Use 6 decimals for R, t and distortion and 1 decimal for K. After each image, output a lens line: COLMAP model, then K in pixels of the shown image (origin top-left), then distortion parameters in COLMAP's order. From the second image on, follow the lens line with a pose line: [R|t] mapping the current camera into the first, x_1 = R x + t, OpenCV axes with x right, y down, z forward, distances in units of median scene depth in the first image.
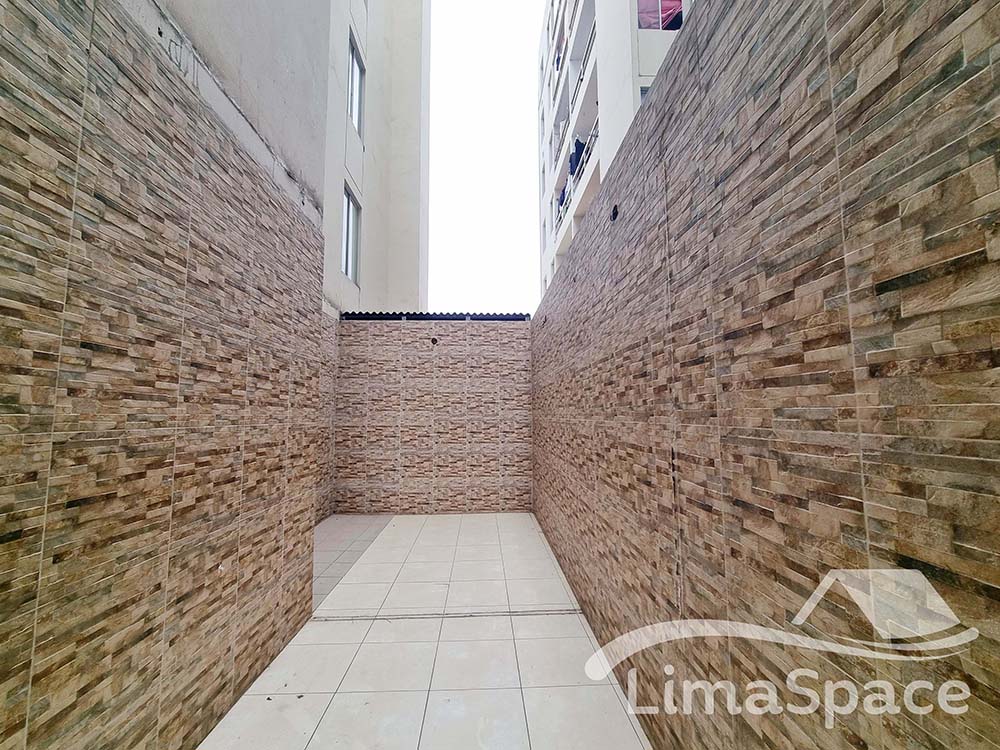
lens RADIAL K [[414.7, 0, 500.0], [0, 414.7, 375.0], [0, 0, 1]] dist [-0.001439, -0.000111]
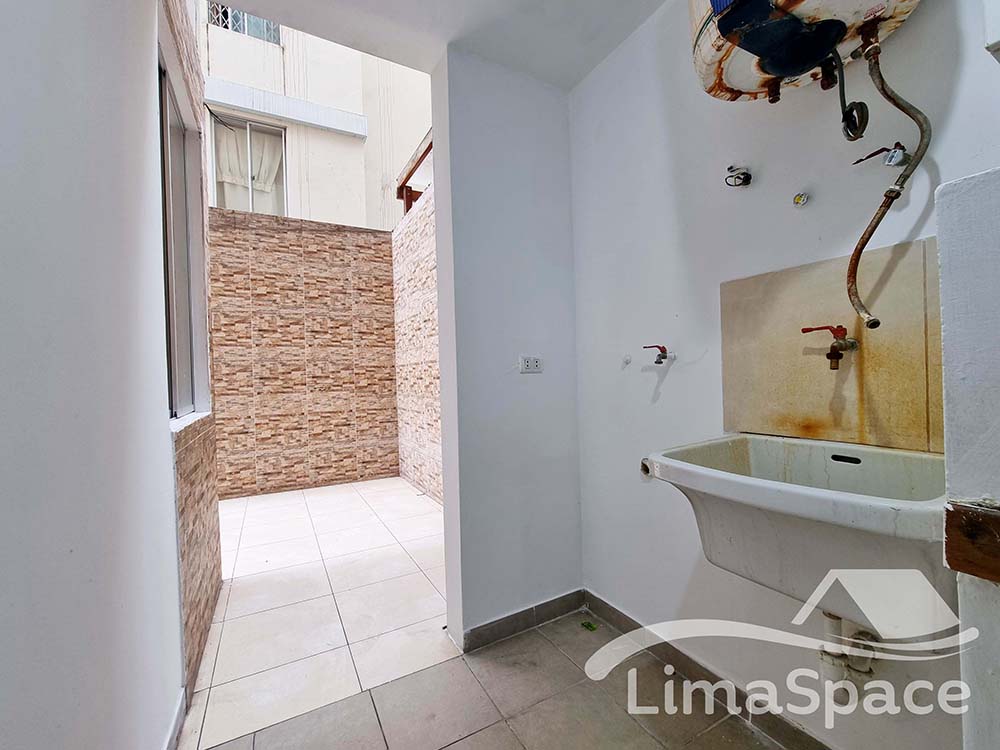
lens RADIAL K [[414.7, 0, 500.0], [0, 414.7, 375.0], [0, 0, 1]] dist [-0.001439, -0.000111]
pose [[-0.437809, 0.013213, 0.898971, -4.913751], [-0.057162, 0.997460, -0.042499, 0.391015], [-0.897249, -0.069993, -0.435942, 0.449815]]
